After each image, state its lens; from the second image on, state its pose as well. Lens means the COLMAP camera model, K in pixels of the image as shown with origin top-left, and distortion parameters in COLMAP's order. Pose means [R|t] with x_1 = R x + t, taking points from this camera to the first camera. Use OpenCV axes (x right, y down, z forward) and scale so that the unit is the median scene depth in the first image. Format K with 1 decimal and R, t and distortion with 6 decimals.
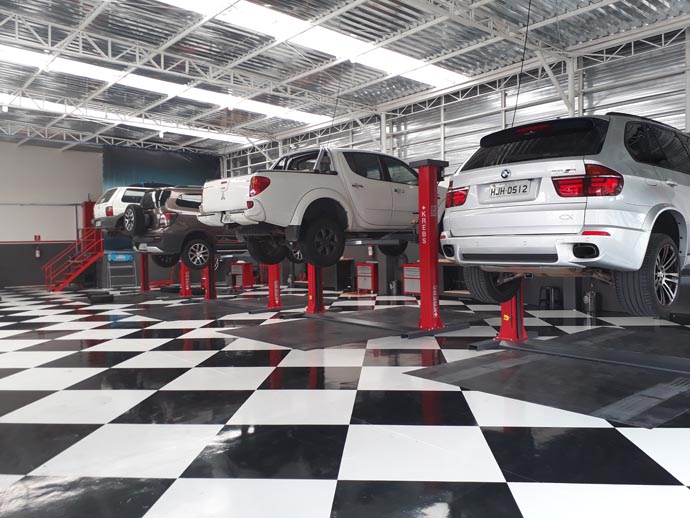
lens RADIAL K [[551.5, 0, 340.9], [0, 551.5, 256.5], [0, 0, 1]] dist [0.047538, -0.013931]
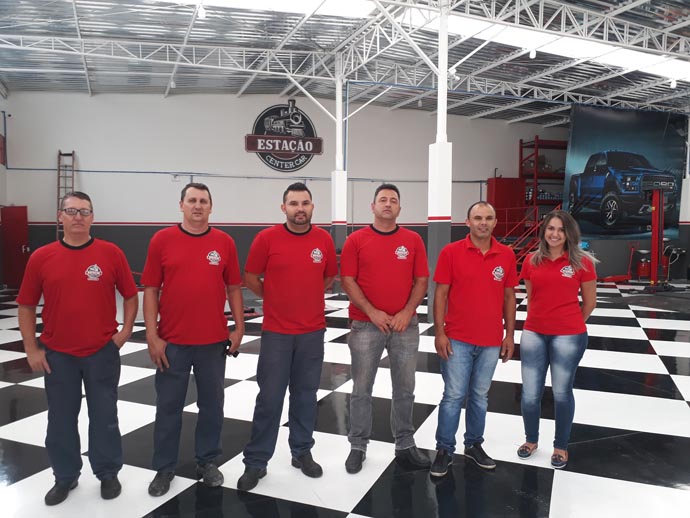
lens RADIAL K [[551.5, 0, 344.5], [0, 551.5, 257.1], [0, 0, 1]] dist [0.047538, -0.013931]
pose [[0.949516, 0.037919, -0.311419, -0.631301], [-0.027296, 0.998889, 0.038402, -0.004861], [0.312529, -0.027963, 0.949497, 0.179017]]
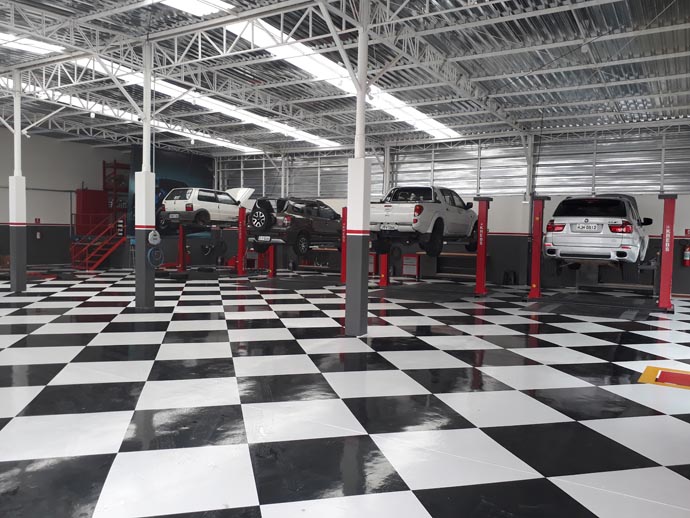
lens RADIAL K [[551.5, 0, 342.9], [0, 551.5, 266.1], [0, 0, 1]] dist [0.047538, -0.013931]
pose [[0.946402, 0.018806, 0.322444, -0.501483], [-0.031334, 0.998941, 0.033705, -0.000700], [-0.321469, -0.042002, 0.945988, -0.319997]]
